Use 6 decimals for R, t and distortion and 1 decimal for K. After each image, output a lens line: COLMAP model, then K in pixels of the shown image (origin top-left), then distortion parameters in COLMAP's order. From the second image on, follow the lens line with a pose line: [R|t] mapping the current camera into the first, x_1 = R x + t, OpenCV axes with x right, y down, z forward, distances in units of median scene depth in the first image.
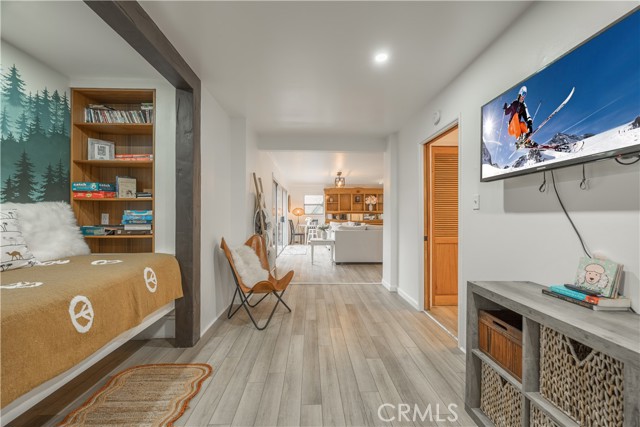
lens RADIAL K [[249.3, 0, 322.6], [0, 249.3, 213.8], [0, 0, 1]] dist [0.000085, -0.000448]
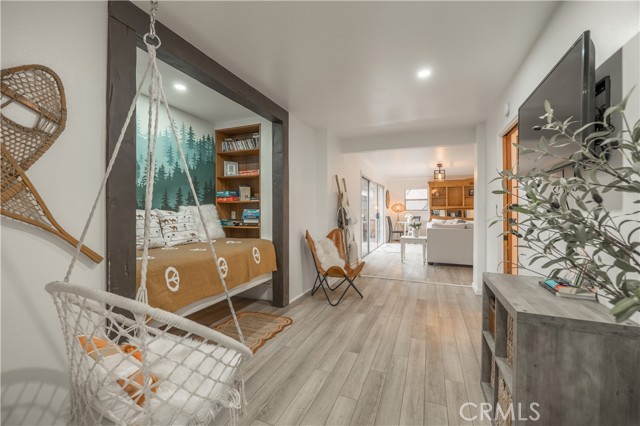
lens RADIAL K [[283.0, 0, 319.0], [0, 283.0, 212.8], [0, 0, 1]] dist [-0.001111, 0.000043]
pose [[0.908863, 0.002290, -0.417089, 0.288897], [0.003002, 0.999923, 0.012033, -0.011207], [0.417085, -0.012188, 0.908786, -0.313418]]
